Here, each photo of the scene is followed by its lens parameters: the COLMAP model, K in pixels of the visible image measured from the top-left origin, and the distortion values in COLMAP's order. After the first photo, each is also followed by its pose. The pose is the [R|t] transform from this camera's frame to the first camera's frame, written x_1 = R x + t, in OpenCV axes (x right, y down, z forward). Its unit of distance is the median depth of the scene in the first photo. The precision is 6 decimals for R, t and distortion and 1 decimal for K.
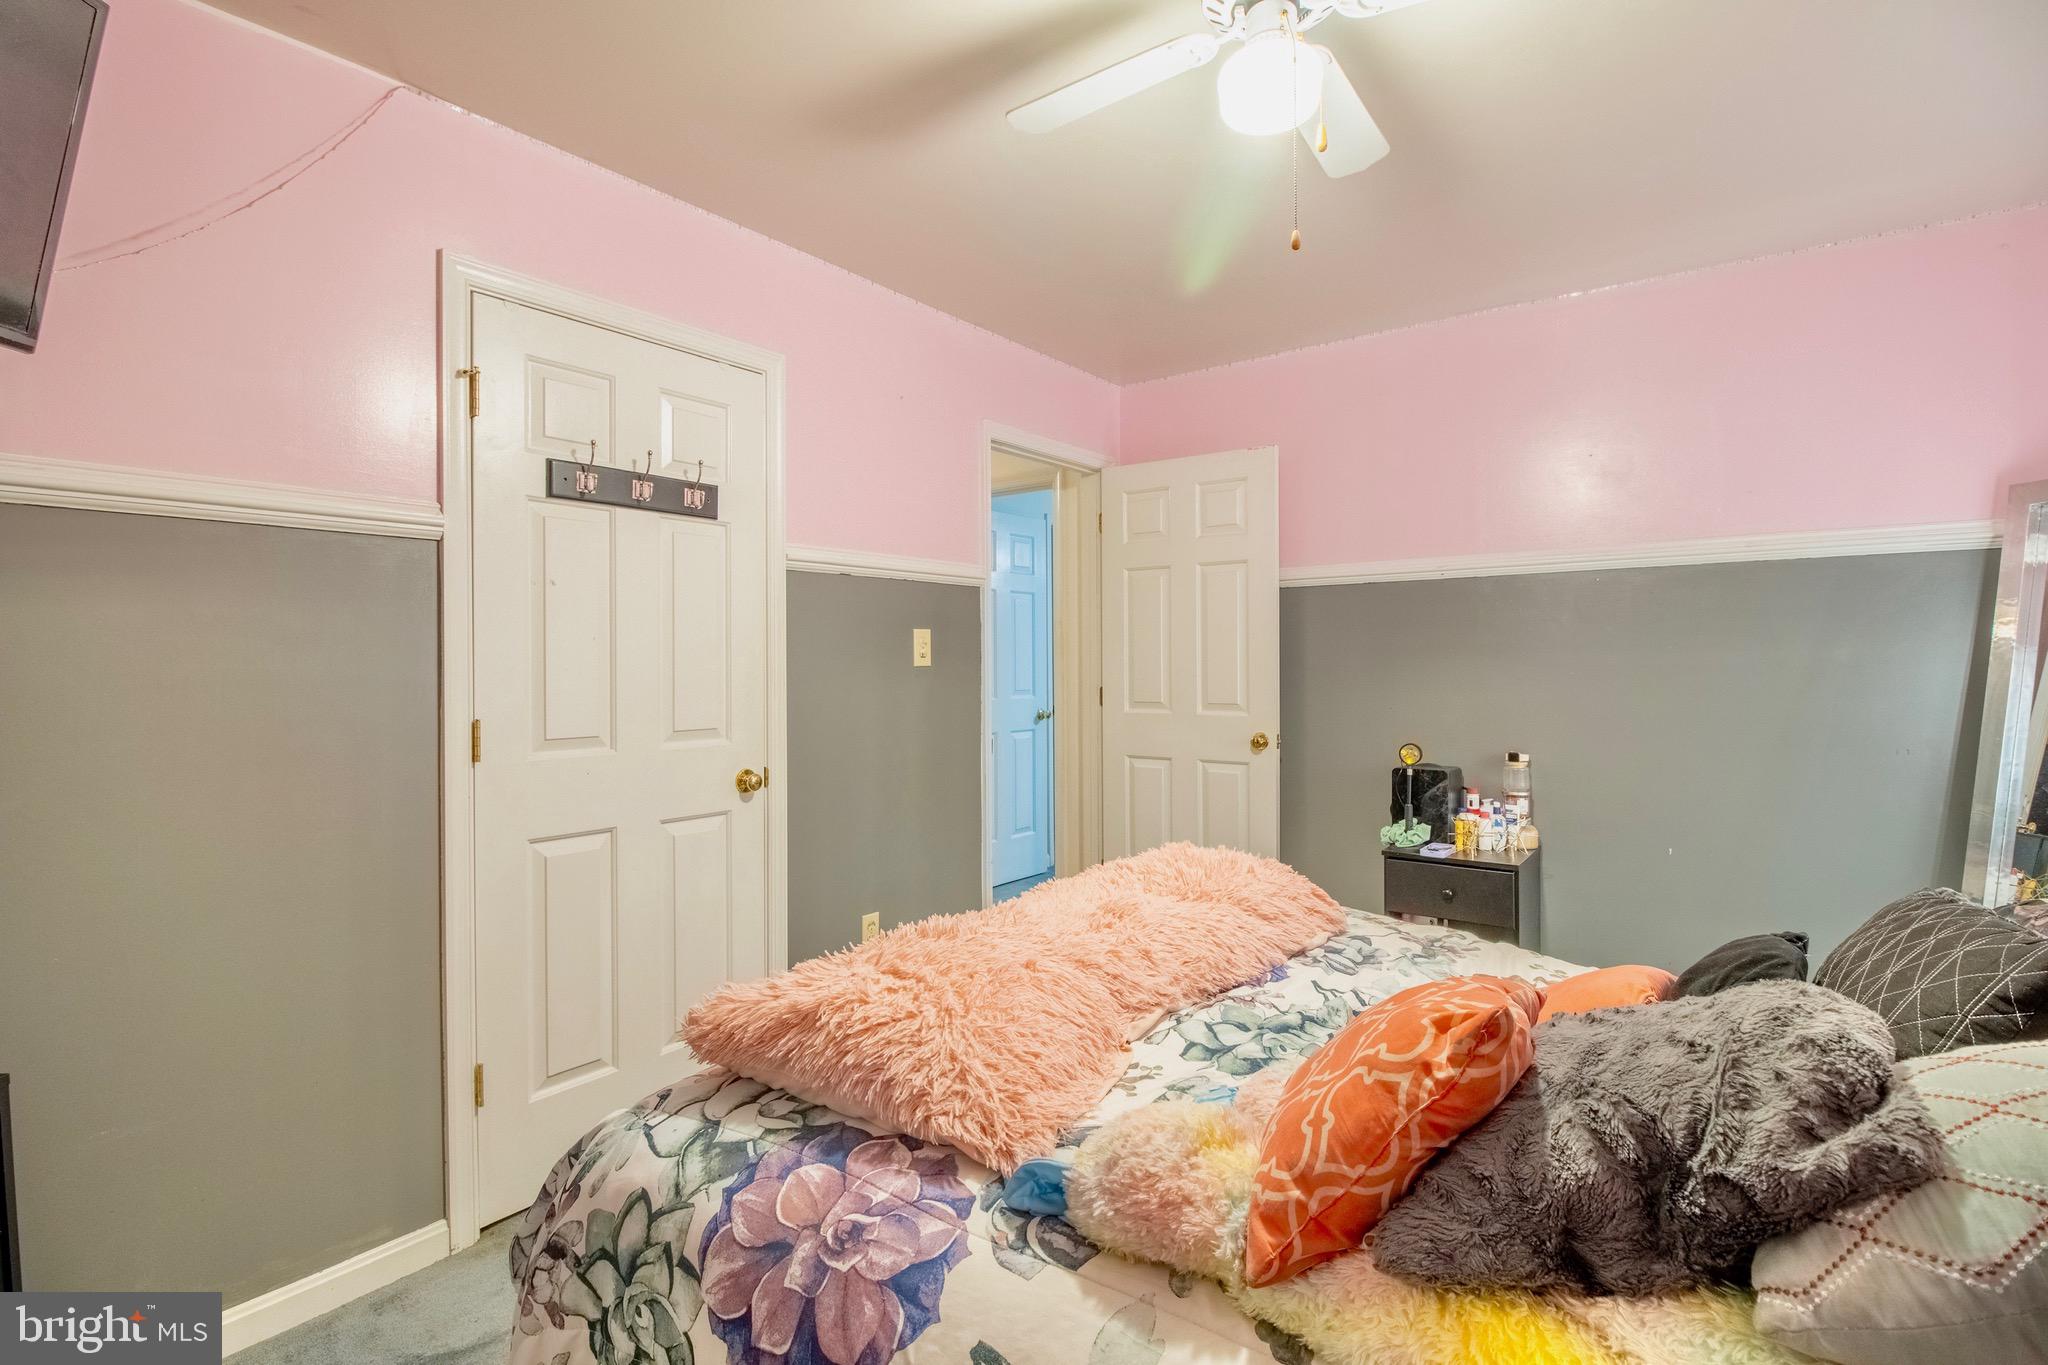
lens RADIAL K [[951.3, 0, 1031.4], [0, 951.3, 676.1], [0, 0, 1]] dist [-0.001487, -0.009253]
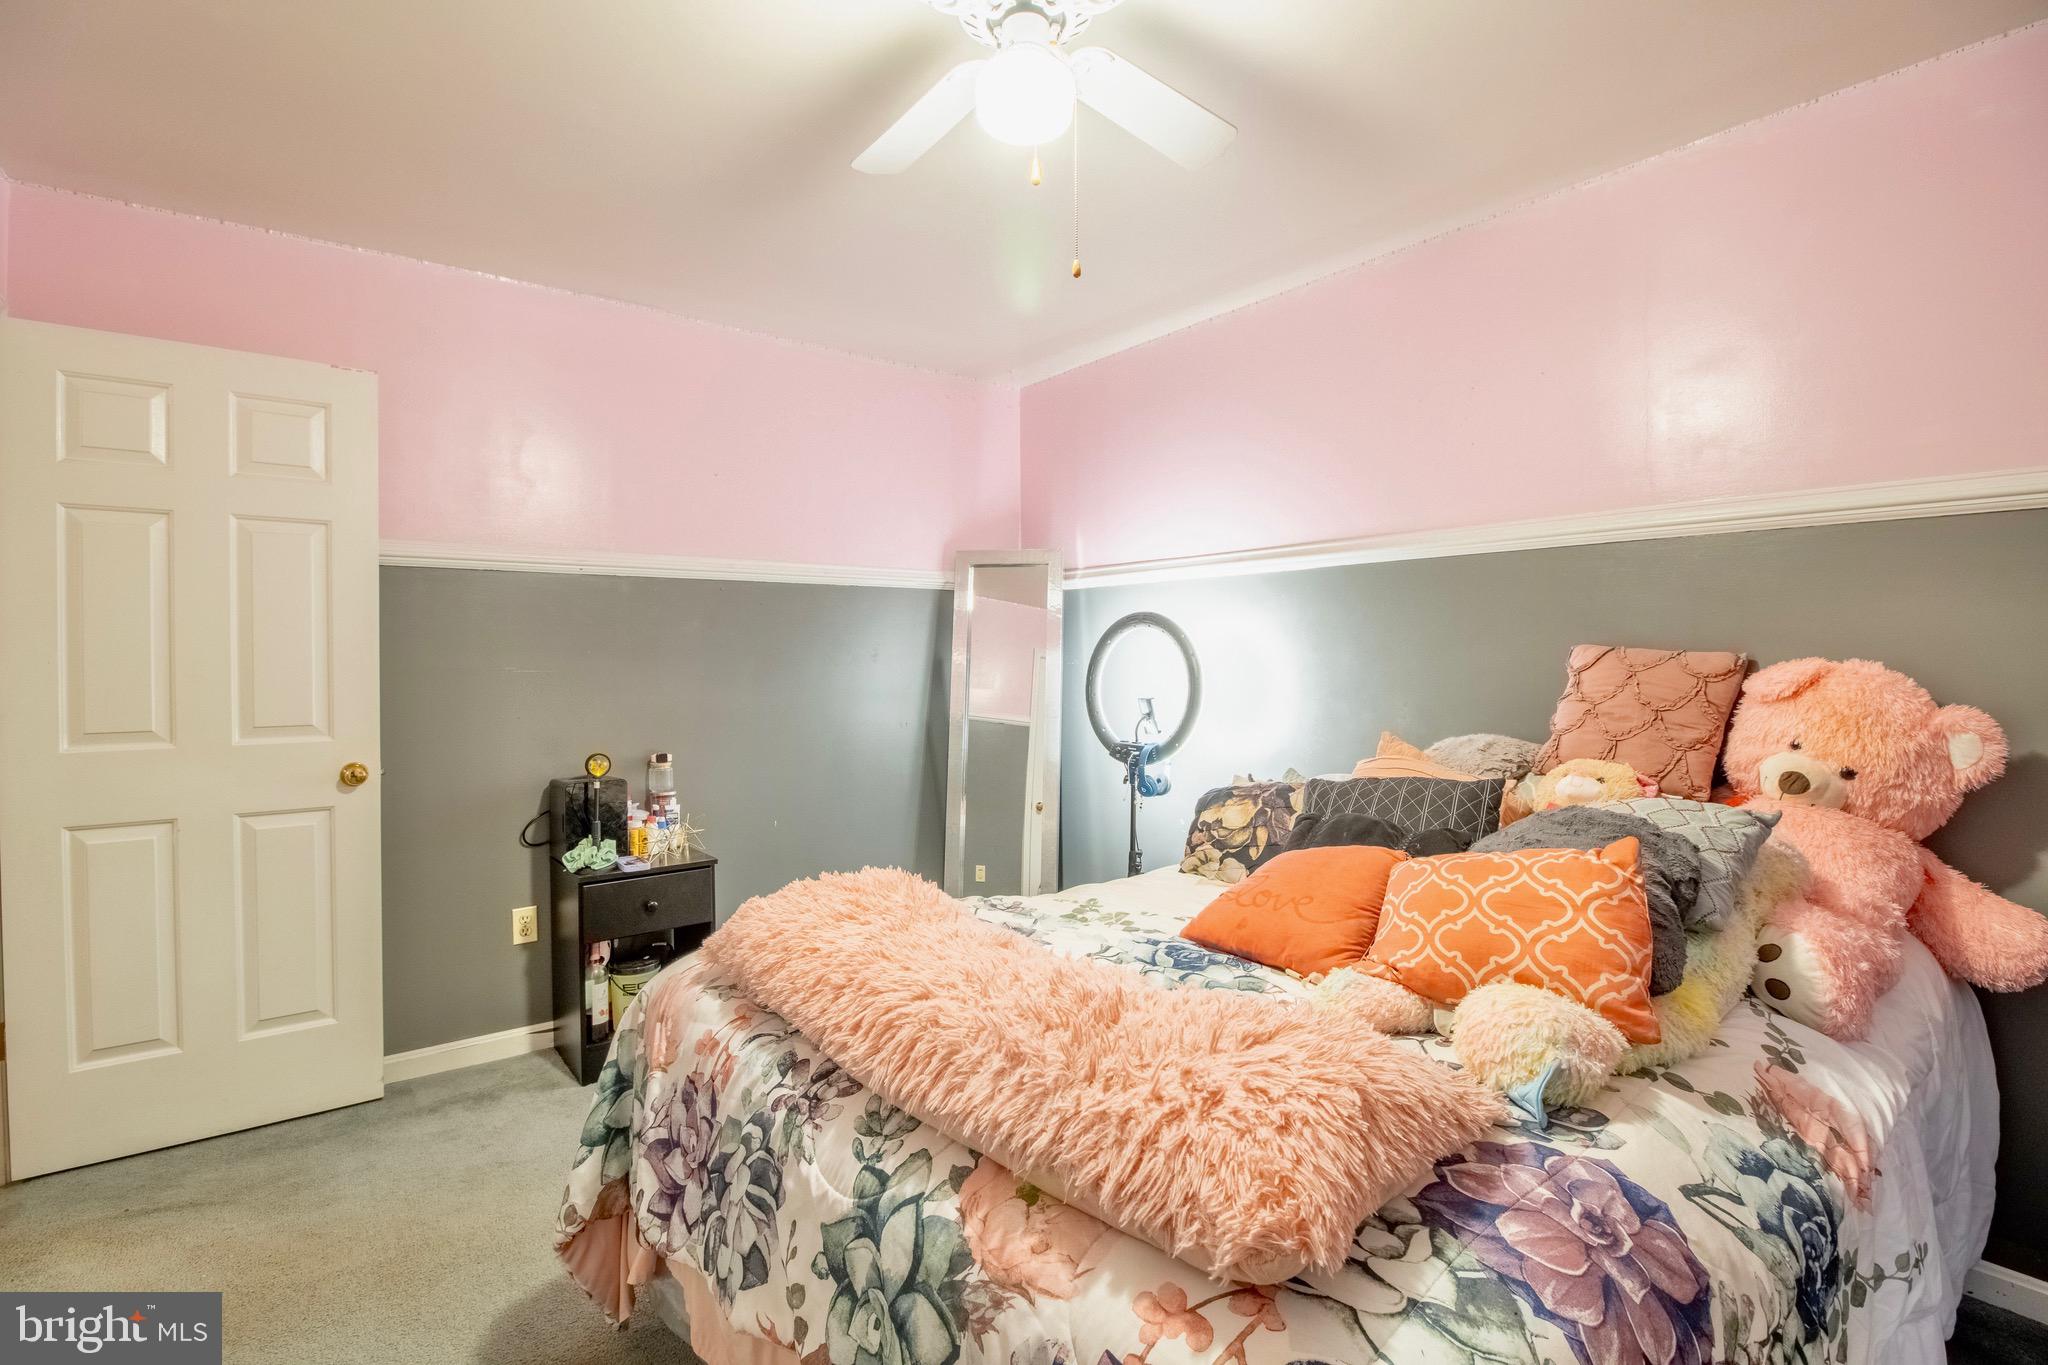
lens RADIAL K [[951.3, 0, 1024.2], [0, 951.3, 667.0], [0, 0, 1]] dist [-0.001487, -0.009253]
pose [[0.264864, -0.004721, 0.964274, -1.164441], [0.017894, 0.999840, -0.000020, -0.014596], [-0.964120, 0.017260, 0.264906, 1.154317]]
